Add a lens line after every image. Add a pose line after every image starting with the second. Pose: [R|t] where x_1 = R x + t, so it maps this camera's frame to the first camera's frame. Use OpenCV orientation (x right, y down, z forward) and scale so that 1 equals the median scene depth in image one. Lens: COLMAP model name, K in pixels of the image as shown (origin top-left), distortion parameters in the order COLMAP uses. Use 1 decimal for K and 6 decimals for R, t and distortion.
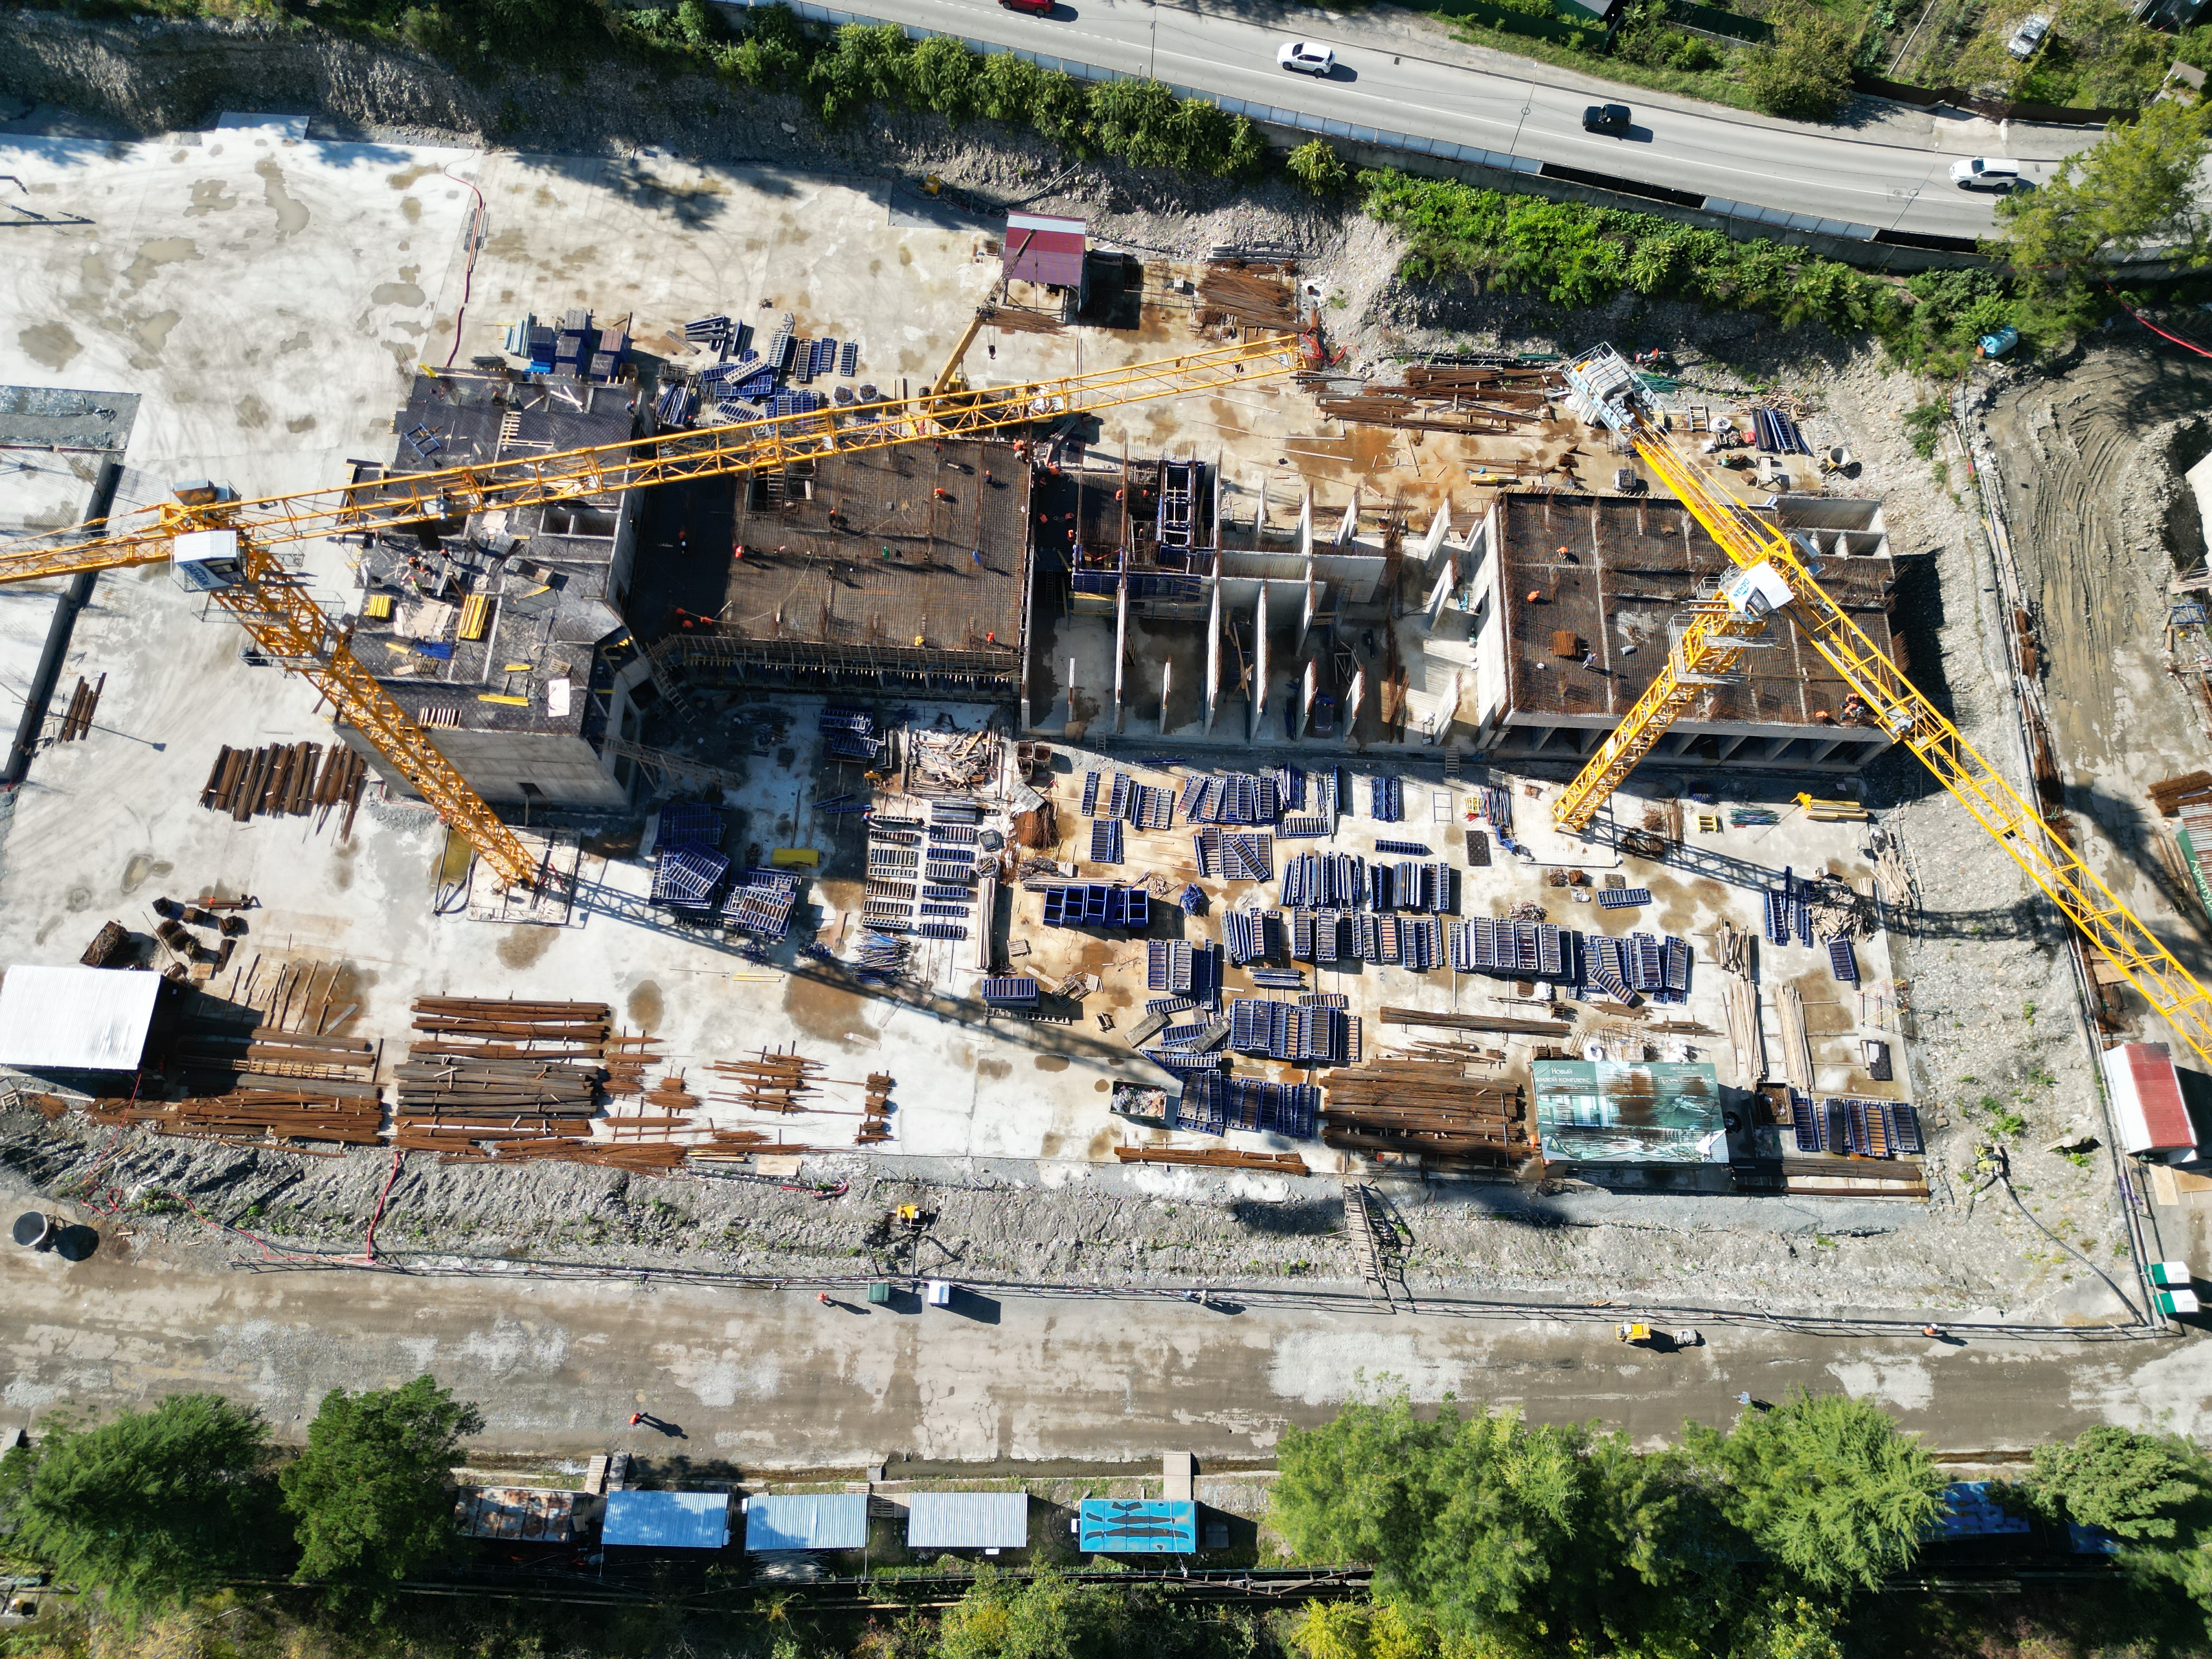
lens RADIAL K [[1540.9, 0, 1093.7], [0, 1540.9, 824.6], [0, 0, 1]] dist [0.084287, -0.076963]
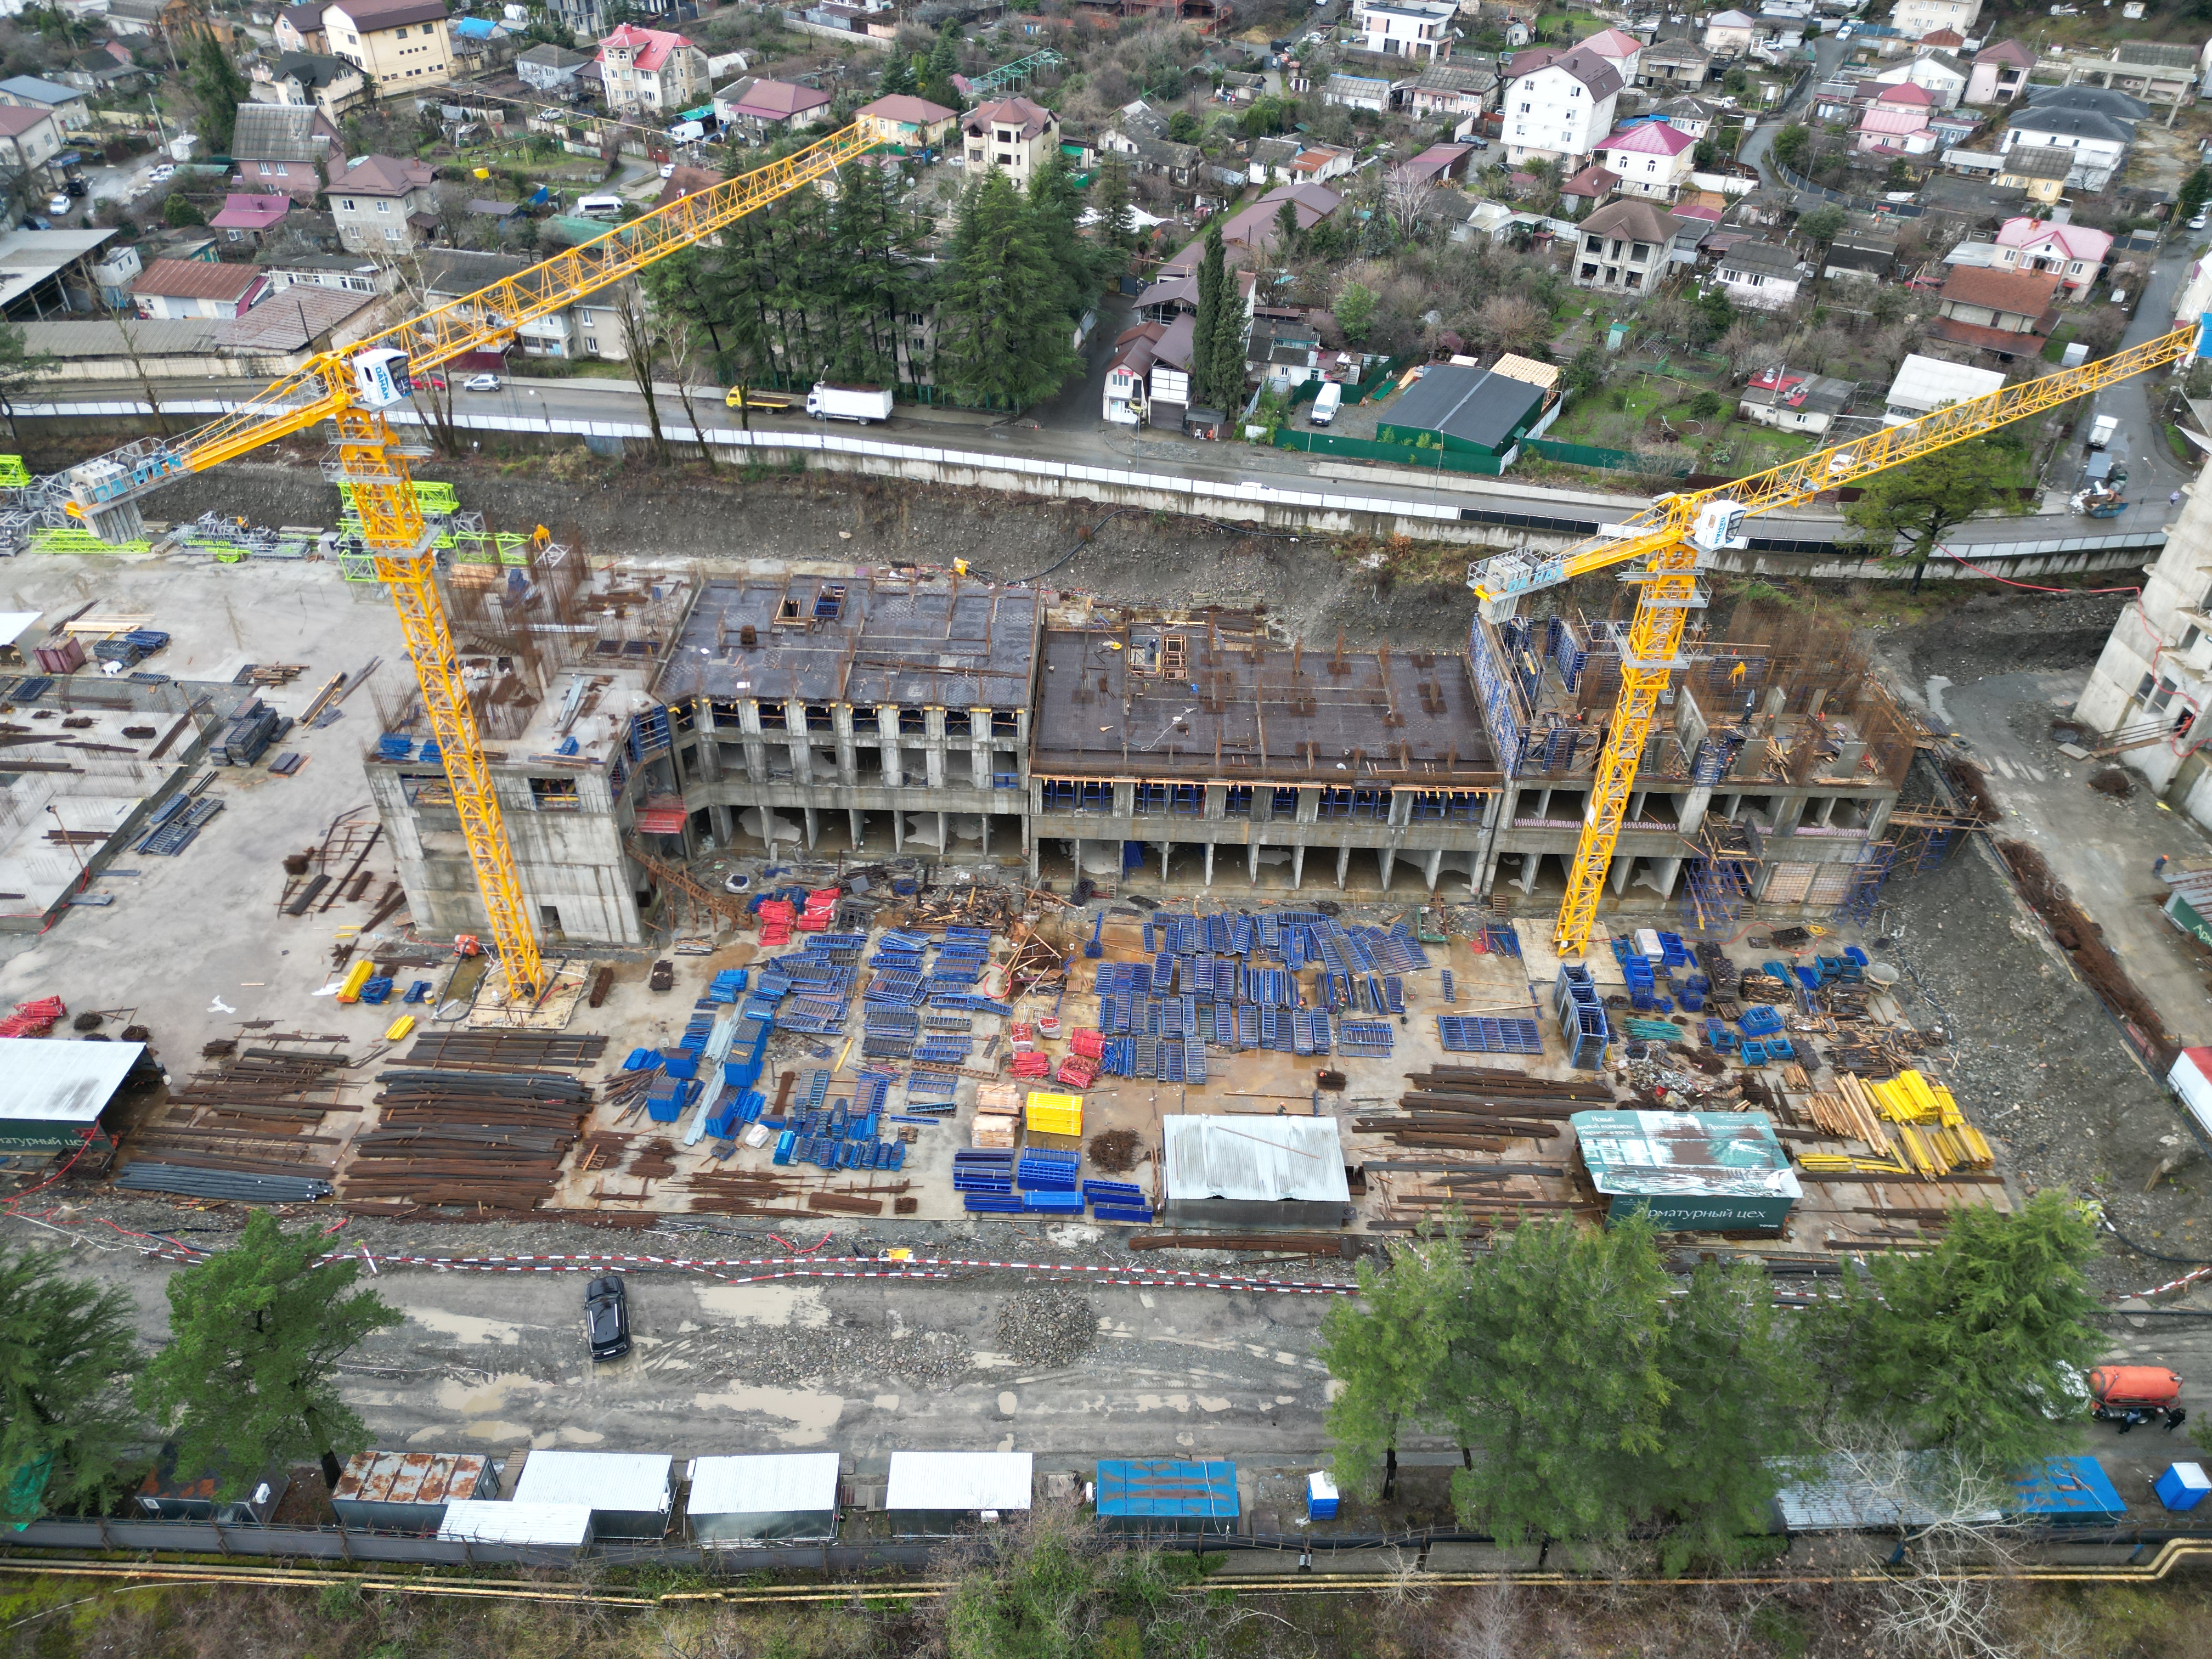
lens RADIAL K [[1540.9, 0, 1093.7], [0, 1540.9, 824.6], [0, 0, 1]] dist [0.084287, -0.076963]
pose [[0.999848, -0.017375, -0.001194, -0.002518], [0.014287, 0.857517, -0.514257, 0.494359], [0.009960, 0.514162, 0.857635, 0.101039]]
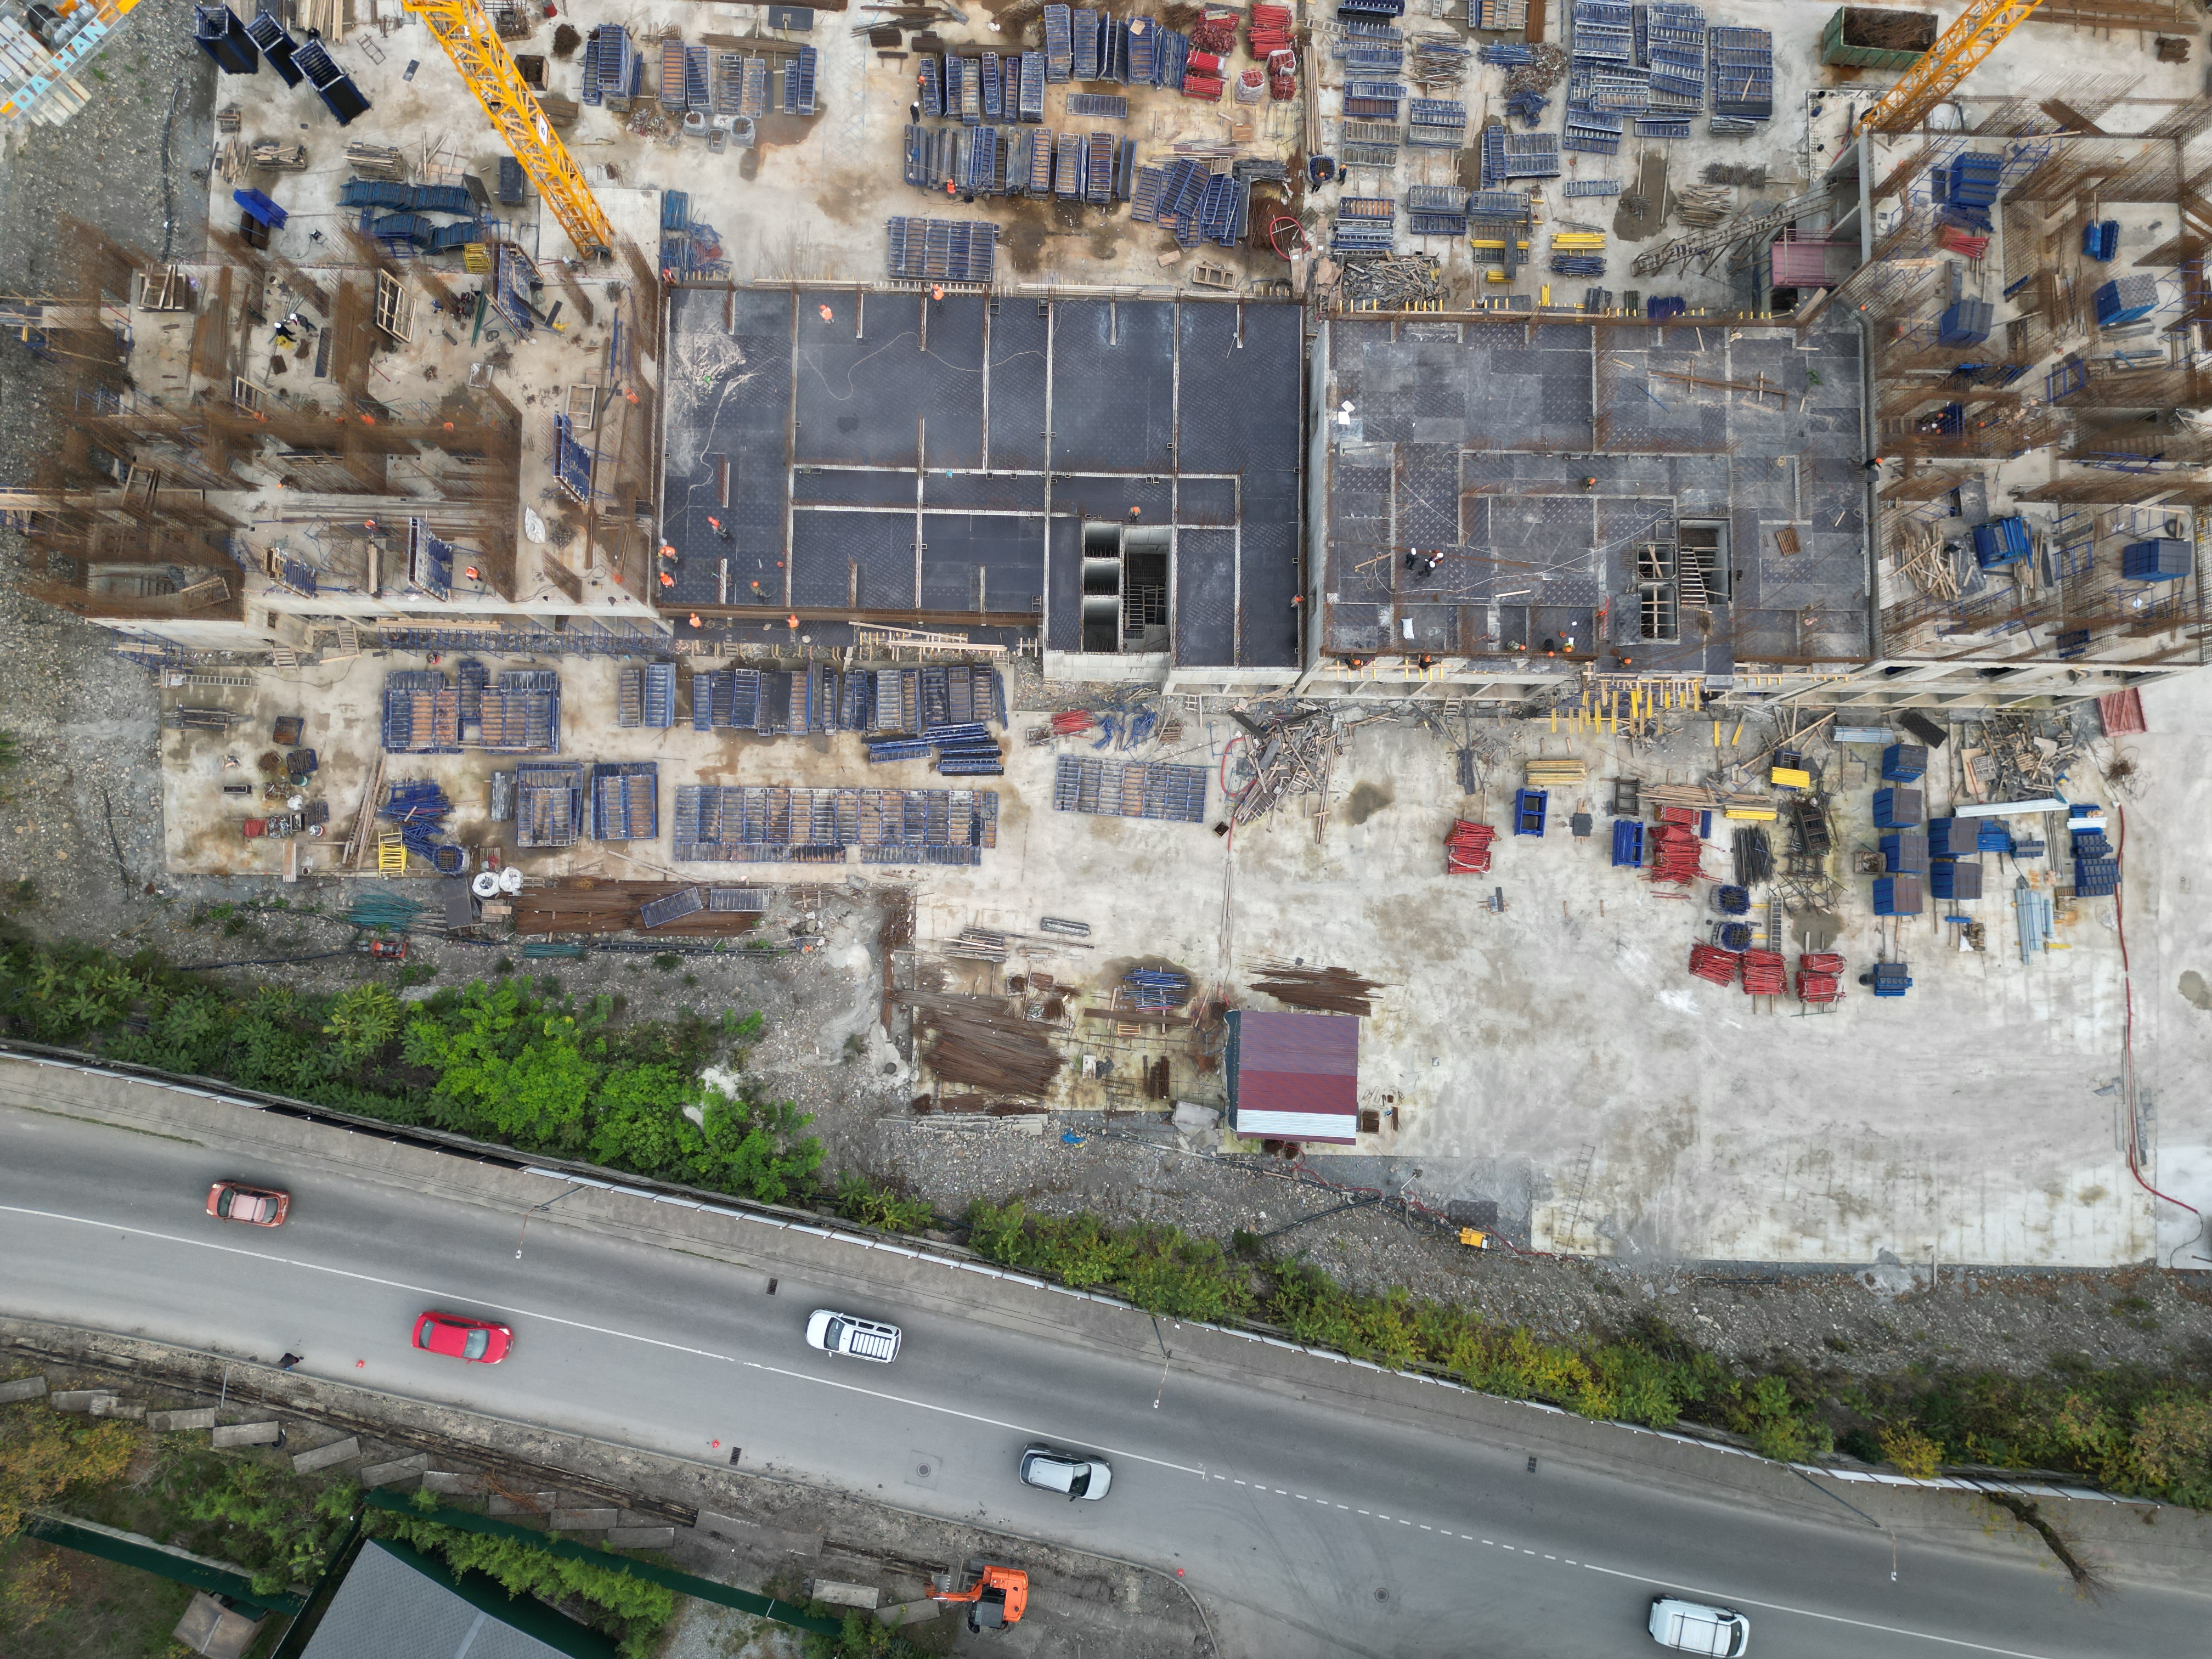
lens RADIAL K [[1542.9, 0, 1092.7], [0, 1542.9, 822.6], [0, 0, 1]] dist [0.078186, -0.071133]
pose [[-0.998206, 0.017798, -0.057173, 0.114764], [-0.041939, -0.889311, 0.455376, -0.714749], [-0.042740, 0.456957, 0.888461, 0.464285]]
